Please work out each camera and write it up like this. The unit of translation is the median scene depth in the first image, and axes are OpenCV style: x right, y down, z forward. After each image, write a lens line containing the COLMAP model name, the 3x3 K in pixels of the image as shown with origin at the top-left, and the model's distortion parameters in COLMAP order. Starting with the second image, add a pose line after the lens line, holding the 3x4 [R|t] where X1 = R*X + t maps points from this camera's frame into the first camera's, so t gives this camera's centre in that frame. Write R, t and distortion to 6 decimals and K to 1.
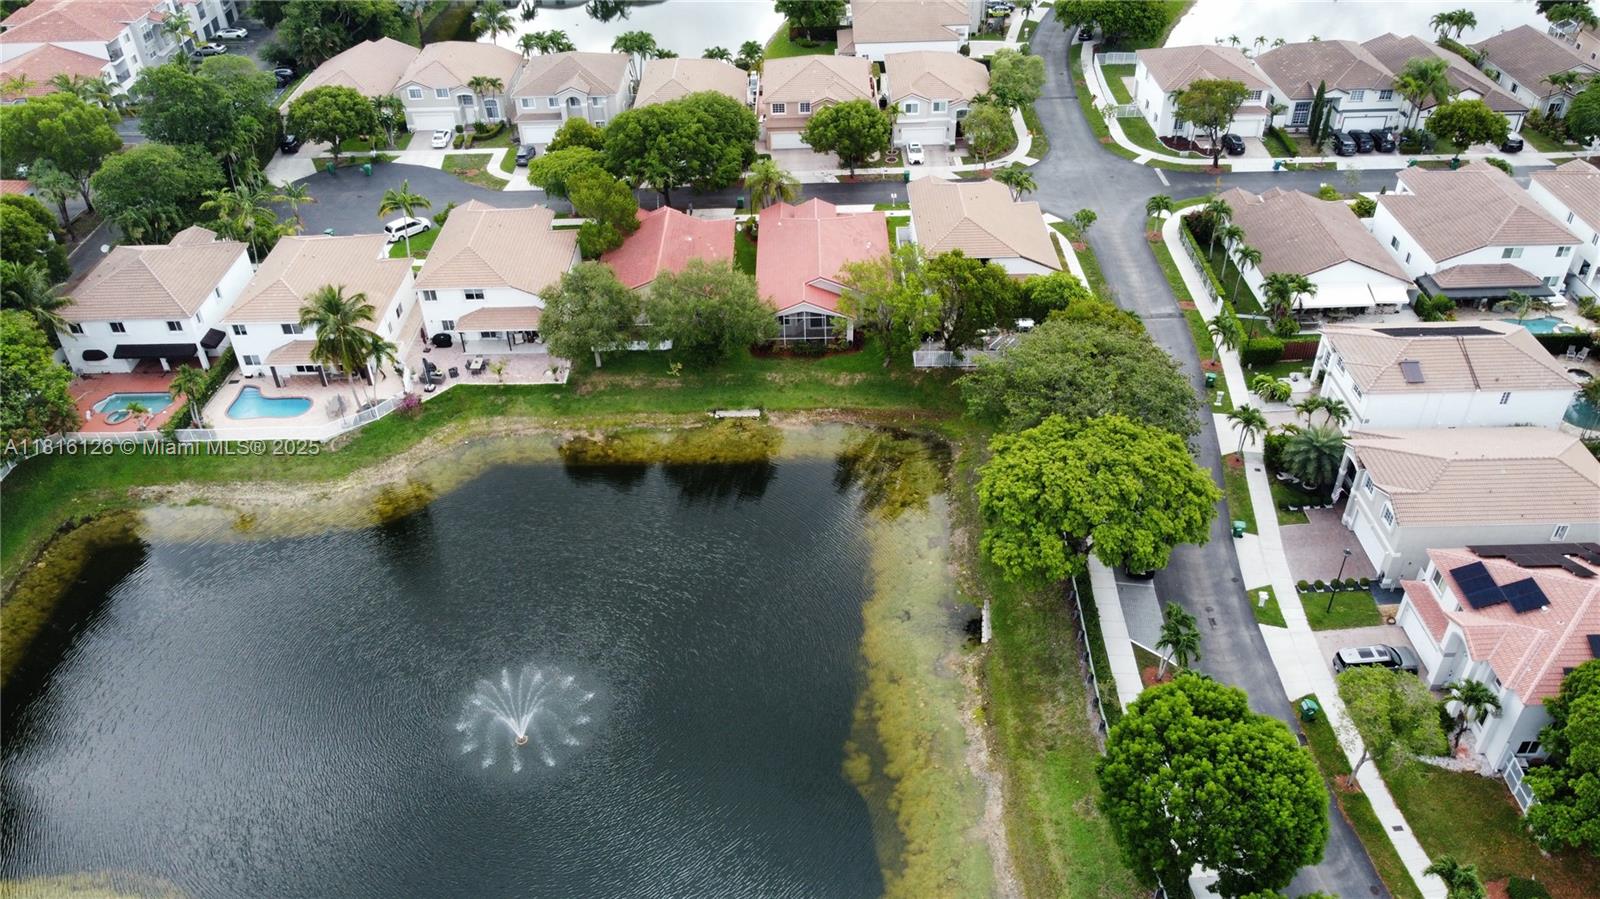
lens RADIAL K [[1223.9, 0, 800.0], [0, 1223.9, 449.5], [0, 0, 1]] dist [-0.008529, -0.001581]
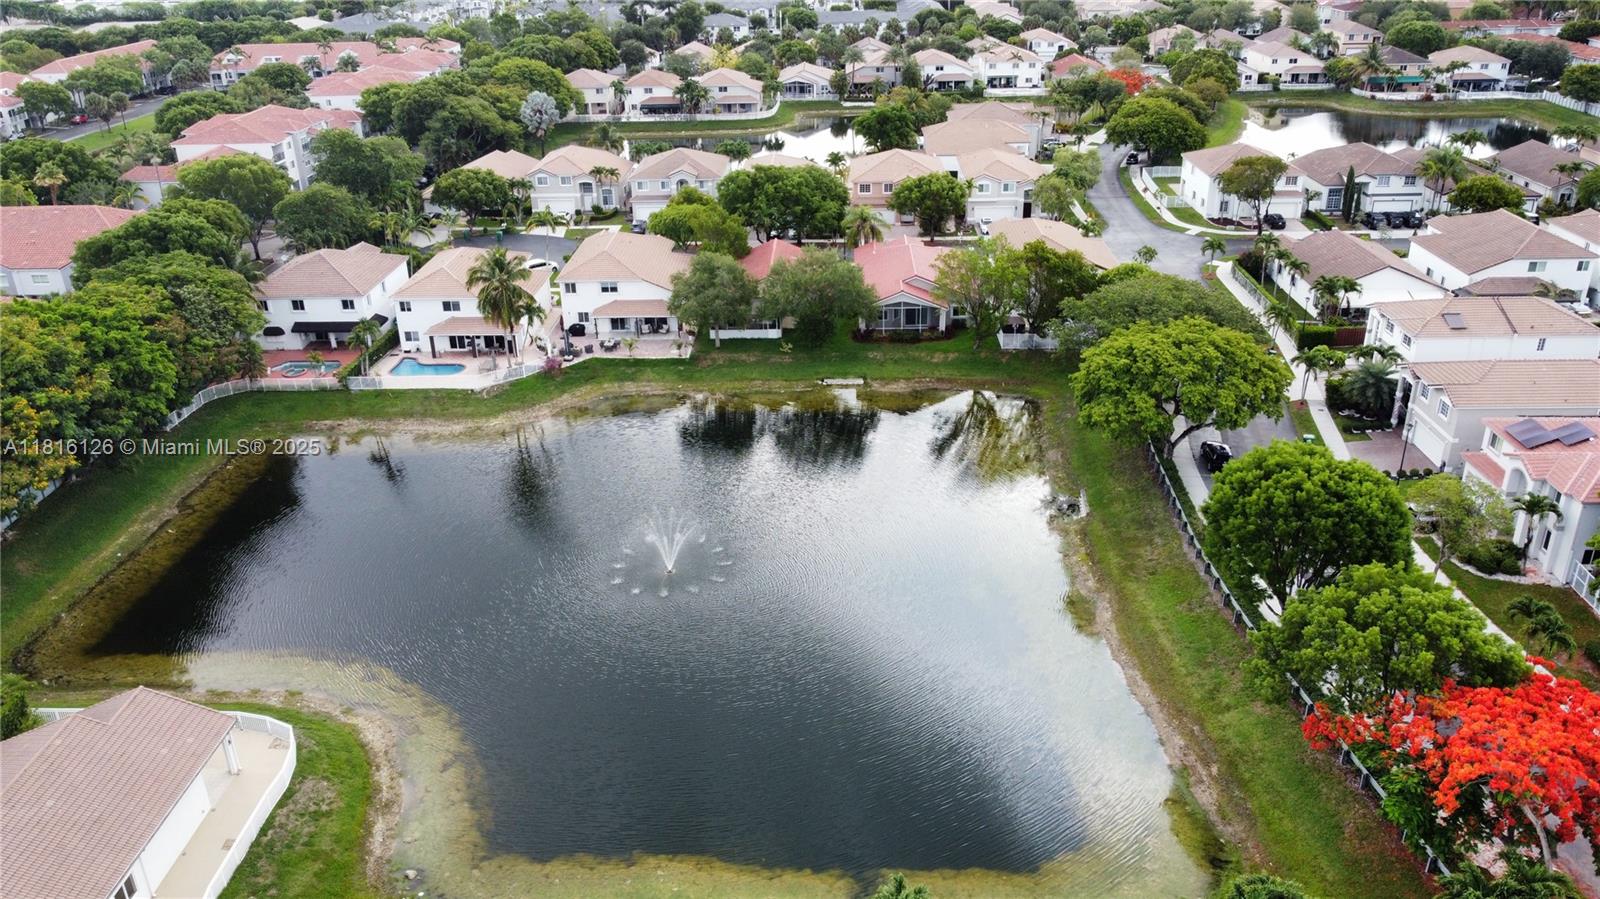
lens RADIAL K [[1223.9, 0, 800.0], [0, 1223.9, 449.5], [0, 0, 1]] dist [-0.008529, -0.001581]
pose [[0.999508, 0.013555, -0.028277, -0.056617], [-0.019039, 0.978835, -0.203763, 0.250845], [0.024916, 0.204201, 0.978612, -0.074598]]
